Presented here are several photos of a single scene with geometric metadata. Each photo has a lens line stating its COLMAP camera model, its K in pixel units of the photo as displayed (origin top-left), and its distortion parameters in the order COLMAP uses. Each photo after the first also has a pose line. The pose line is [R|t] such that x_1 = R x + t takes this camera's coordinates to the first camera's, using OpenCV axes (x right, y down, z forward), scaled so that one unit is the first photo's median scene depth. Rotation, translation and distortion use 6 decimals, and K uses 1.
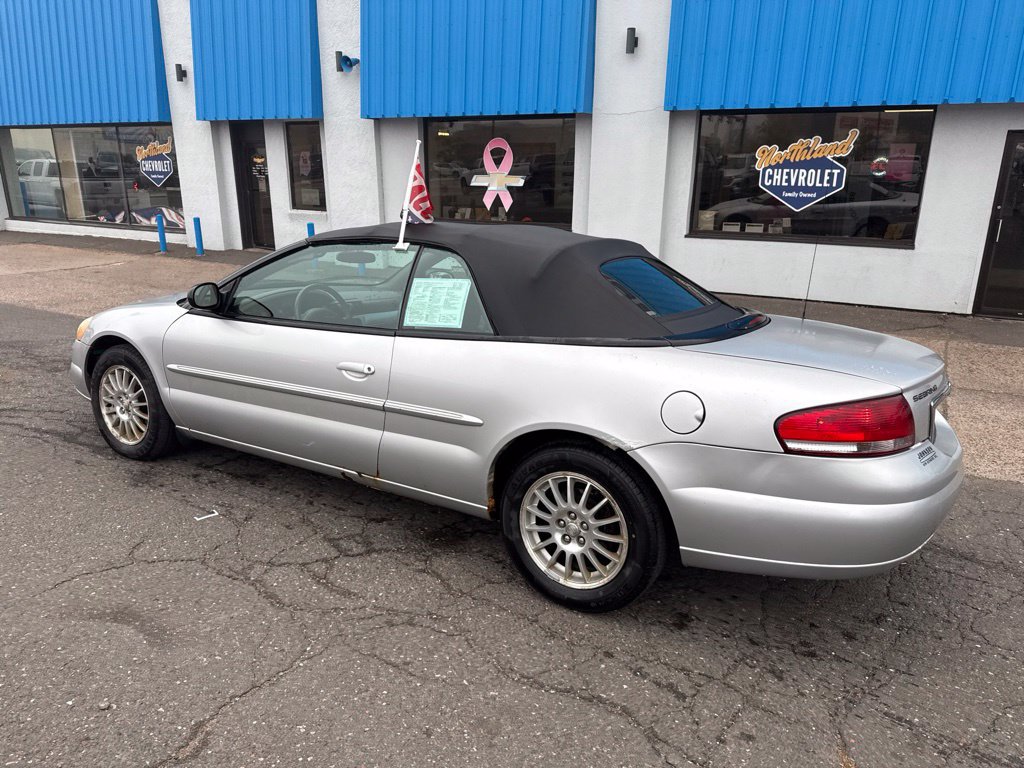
lens RADIAL K [[712.8, 0, 512.4], [0, 712.8, 383.6], [0, 0, 1]] dist [0.035926, -0.041051]
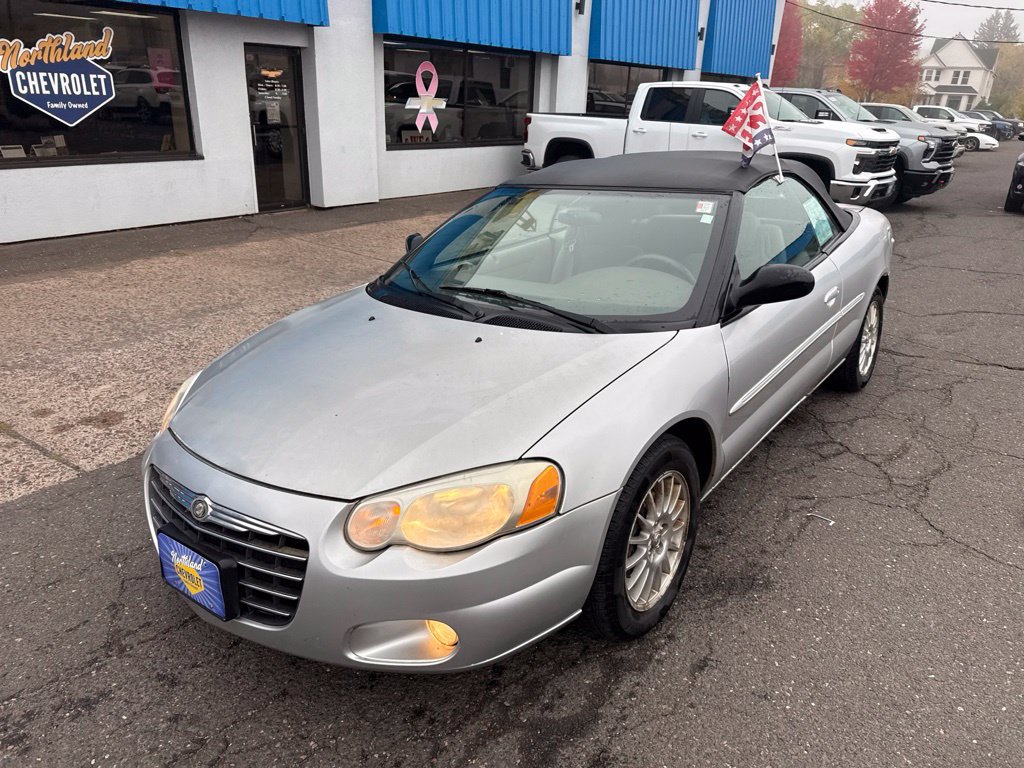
lens RADIAL K [[712.8, 0, 514.9], [0, 712.8, 395.3], [0, 0, 1]] dist [0.035926, -0.041051]
pose [[0.117112, -0.389309, 0.913632, -0.881734], [0.252962, 0.901312, 0.351634, -0.257496], [-0.960362, 0.189934, 0.204035, 0.839003]]
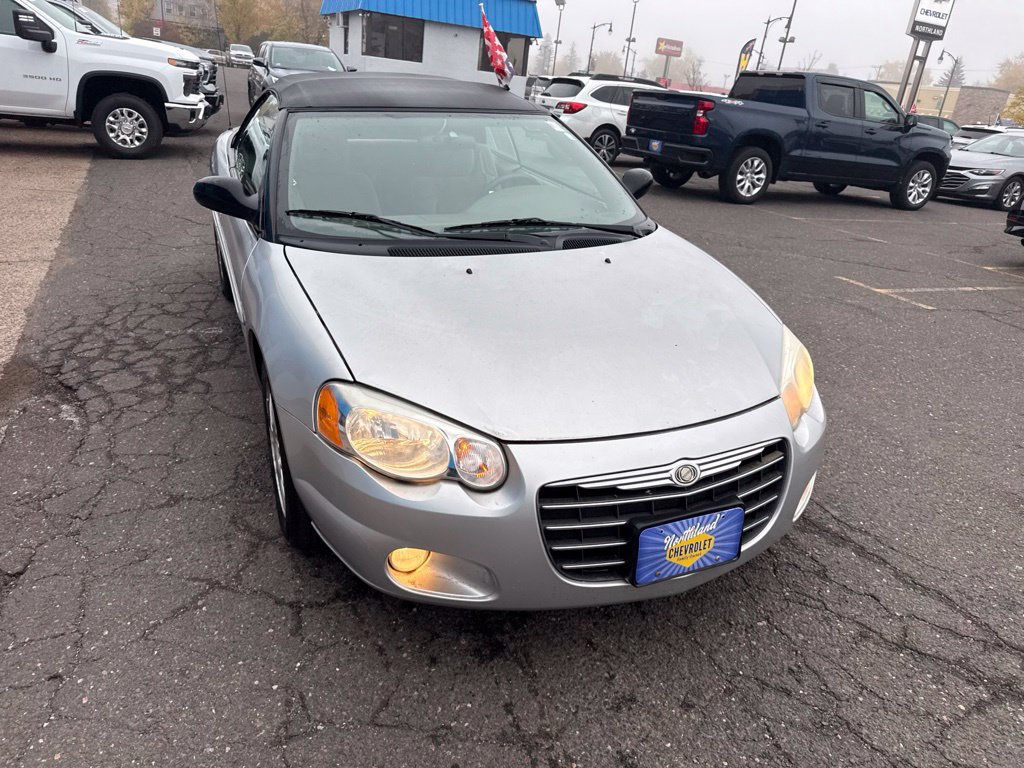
lens RADIAL K [[712.8, 0, 514.6], [0, 712.8, 399.3], [0, 0, 1]] dist [0.035926, -0.041051]
pose [[-0.804183, -0.323057, 0.498923, -0.652893], [0.061102, 0.790018, 0.610031, -0.367341], [-0.591233, 0.521062, -0.615580, 1.376176]]
